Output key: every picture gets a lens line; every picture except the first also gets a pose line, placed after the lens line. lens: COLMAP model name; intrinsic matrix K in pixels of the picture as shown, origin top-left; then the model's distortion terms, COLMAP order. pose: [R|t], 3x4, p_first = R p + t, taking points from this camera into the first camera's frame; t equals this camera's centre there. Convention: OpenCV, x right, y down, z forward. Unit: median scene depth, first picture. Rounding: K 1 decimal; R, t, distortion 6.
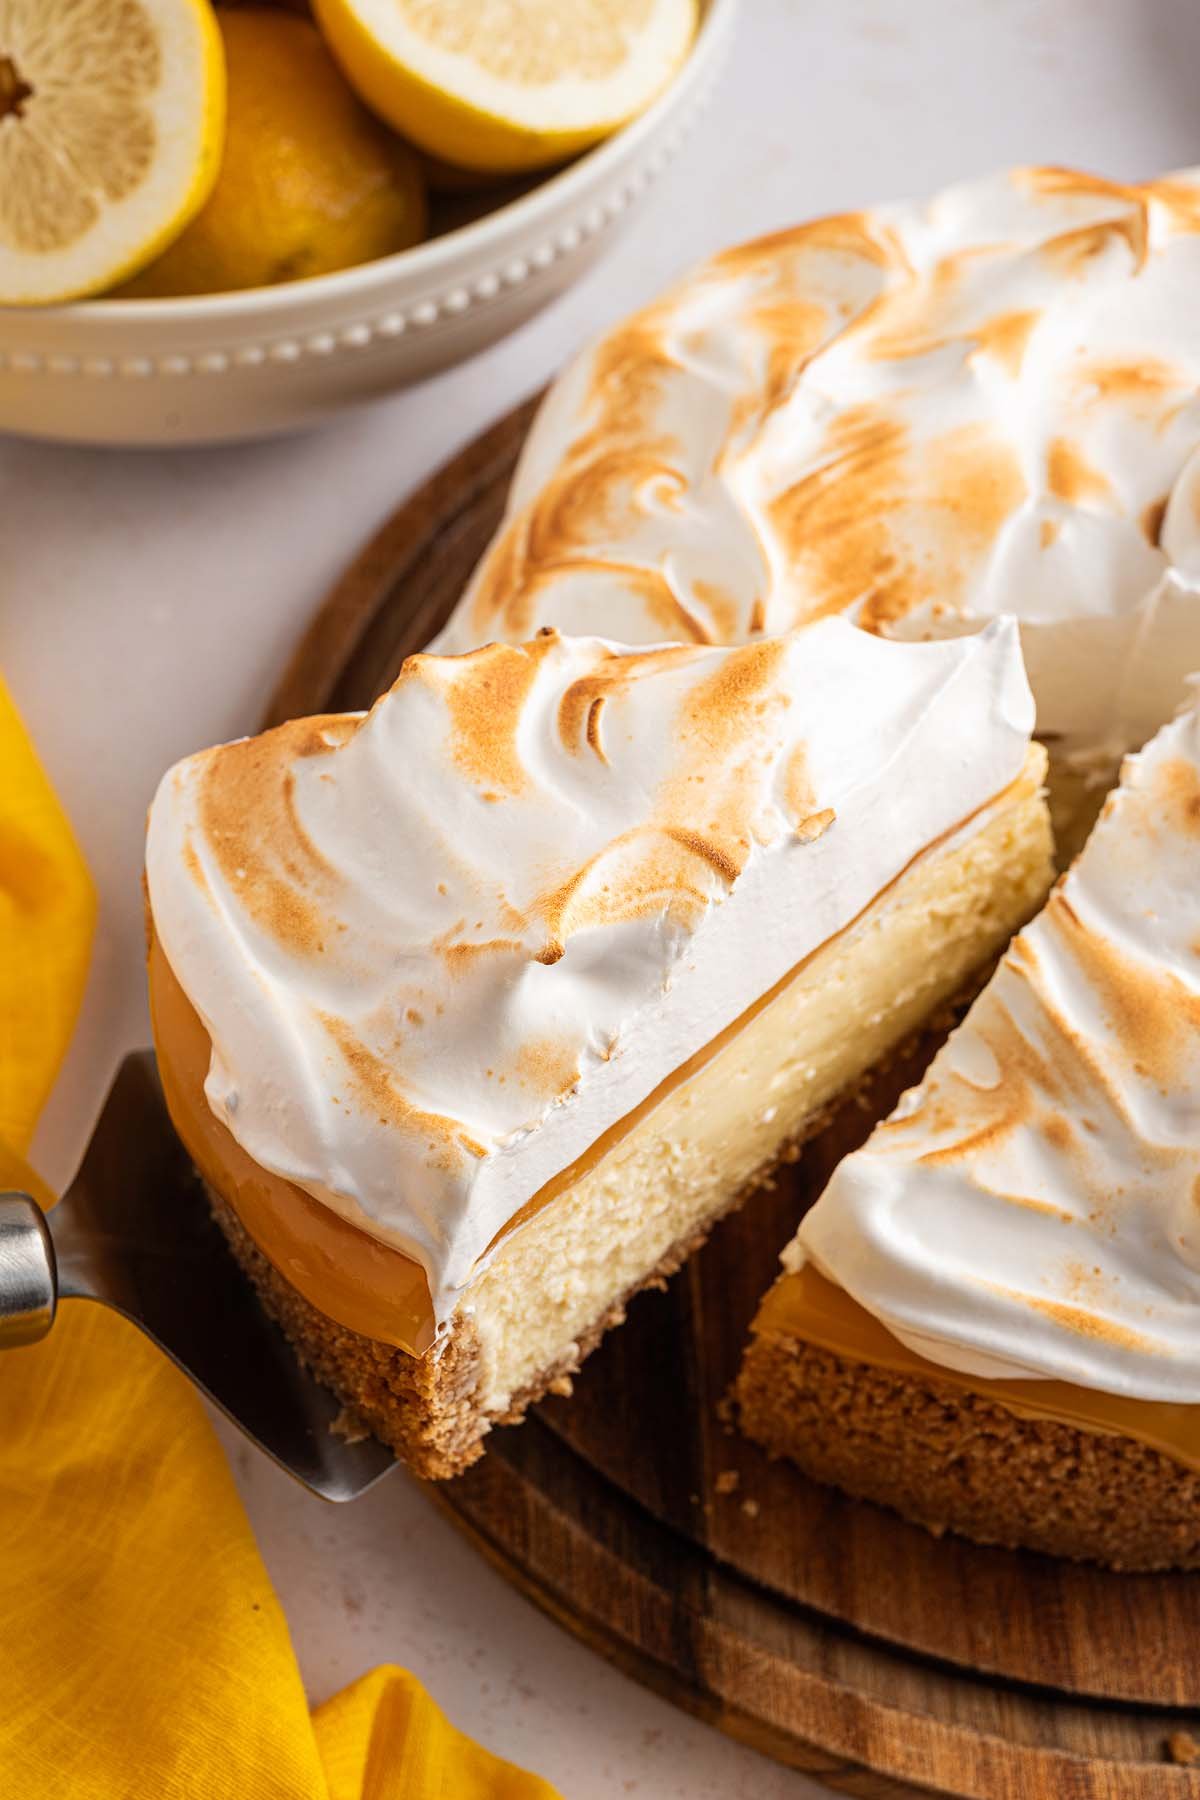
lens RADIAL K [[2876.1, 0, 600.0], [0, 2876.1, 900.0], [0, 0, 1]] dist [-0.027109, 0.330403]
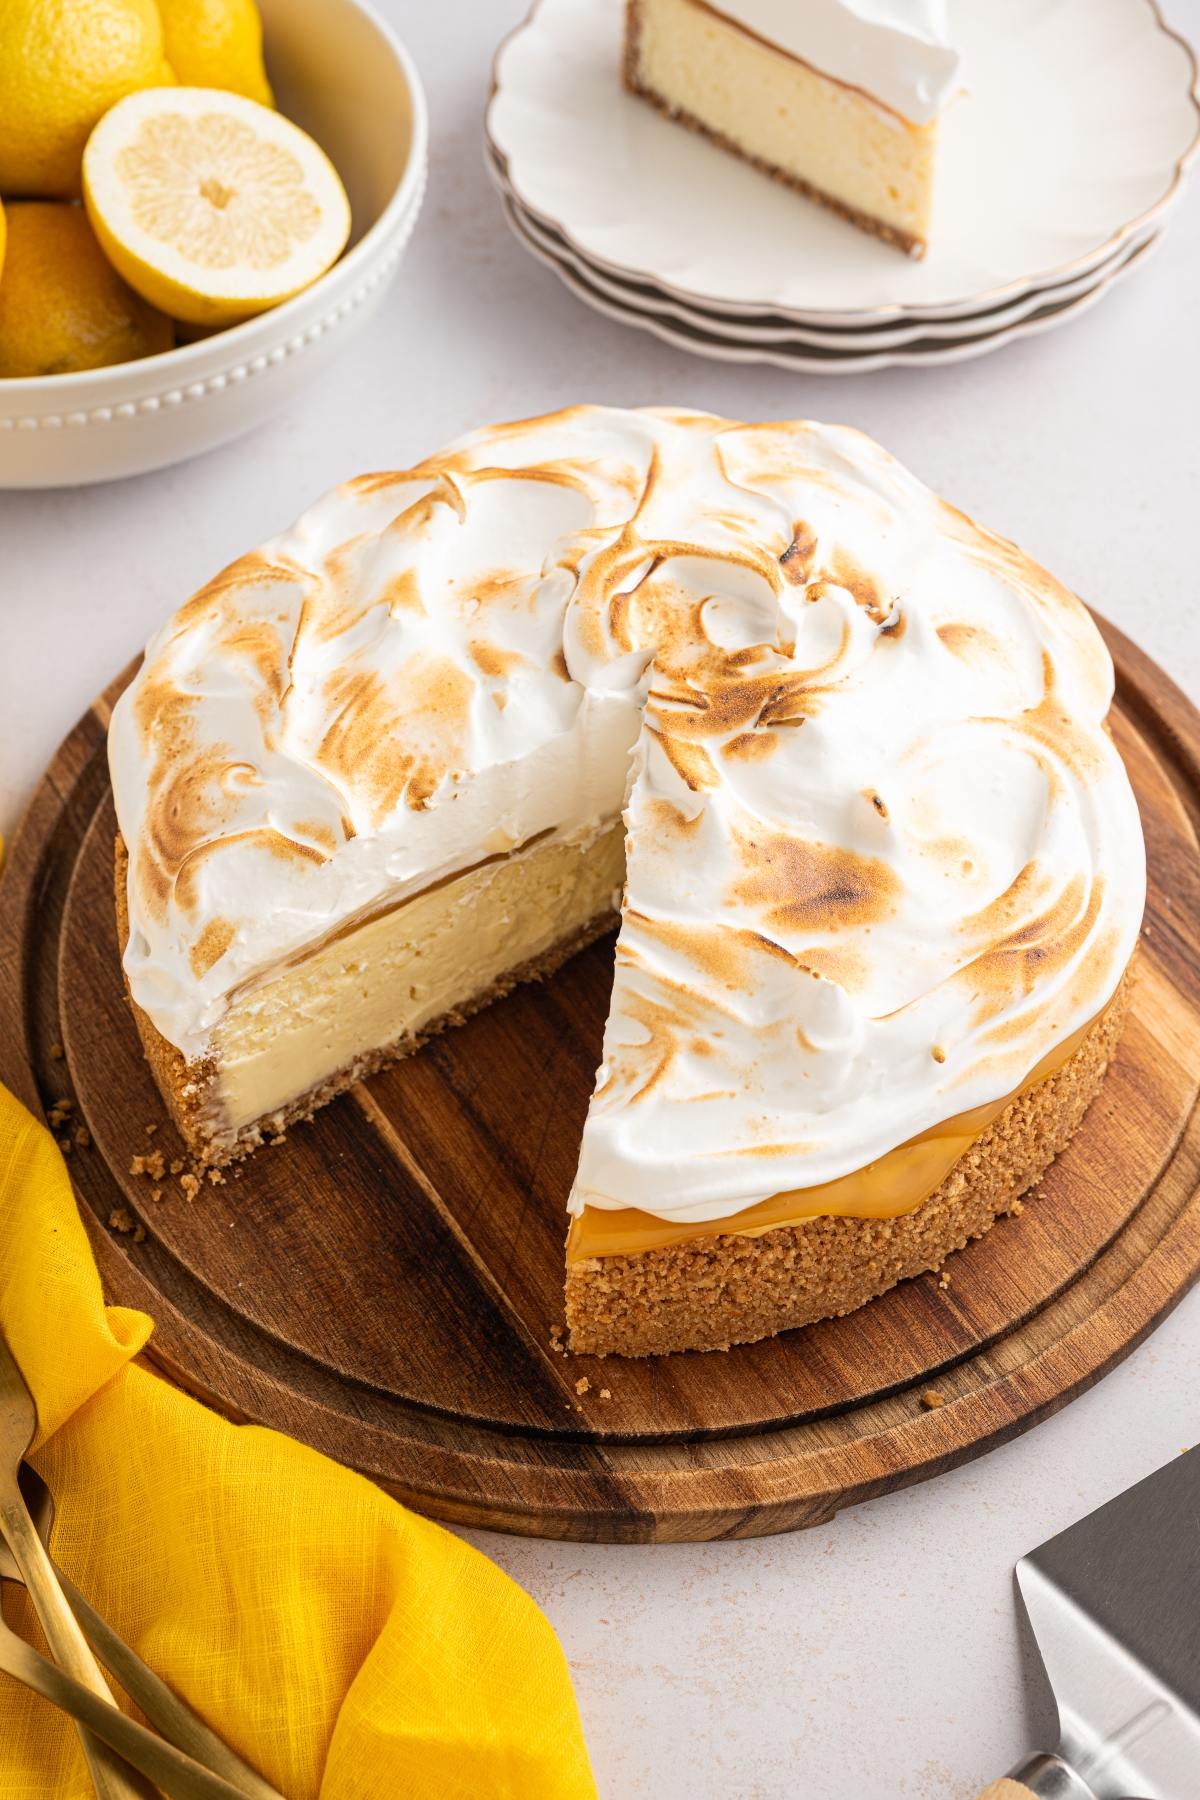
lens RADIAL K [[2724.4, 0, 628.8], [0, 2724.4, 924.1], [0, 0, 1]] dist [0.020549, -0.048845]
pose [[0.866741, -0.400072, 0.297829, -0.255649], [0.422936, 0.906055, -0.013729, 0.023826], [-0.264357, 0.137862, 0.954521, -0.340337]]
